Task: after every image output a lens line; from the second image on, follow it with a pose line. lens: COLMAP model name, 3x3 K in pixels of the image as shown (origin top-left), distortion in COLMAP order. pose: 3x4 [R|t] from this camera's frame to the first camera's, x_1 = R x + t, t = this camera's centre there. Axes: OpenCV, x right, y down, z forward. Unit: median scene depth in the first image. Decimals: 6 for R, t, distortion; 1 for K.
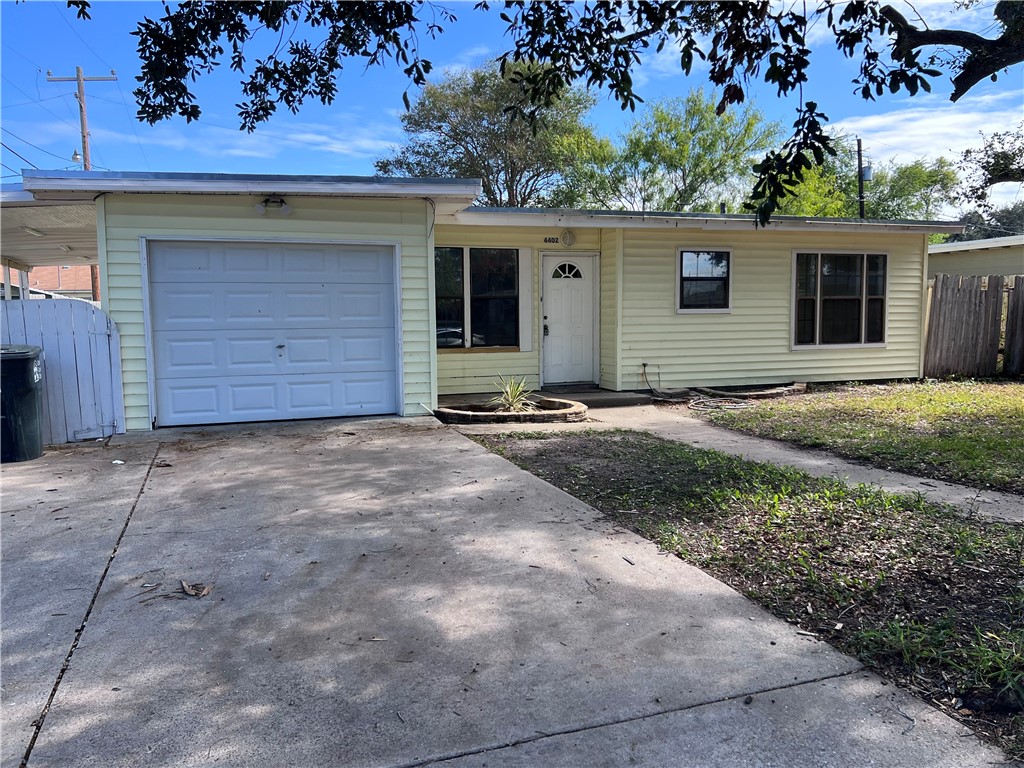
lens RADIAL K [[791.0, 0, 512.0], [0, 791.0, 384.0], [0, 0, 1]] dist [0.058834, -0.002052]
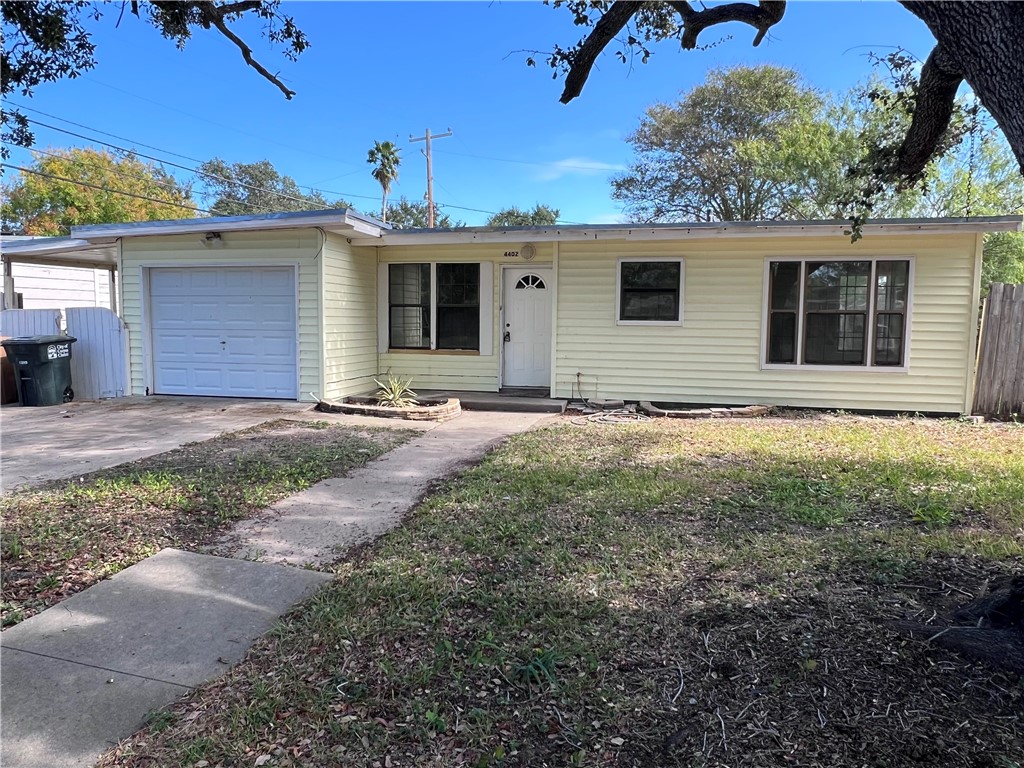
lens RADIAL K [[722.9, 0, 512.0], [0, 722.9, 384.0], [0, 0, 1]] dist [0.001198, 0.000357]
pose [[0.838465, 0.070333, -0.540397, 0.587783], [-0.064692, 0.997471, 0.029448, -0.033047], [0.541102, 0.010268, 0.840894, 0.169447]]
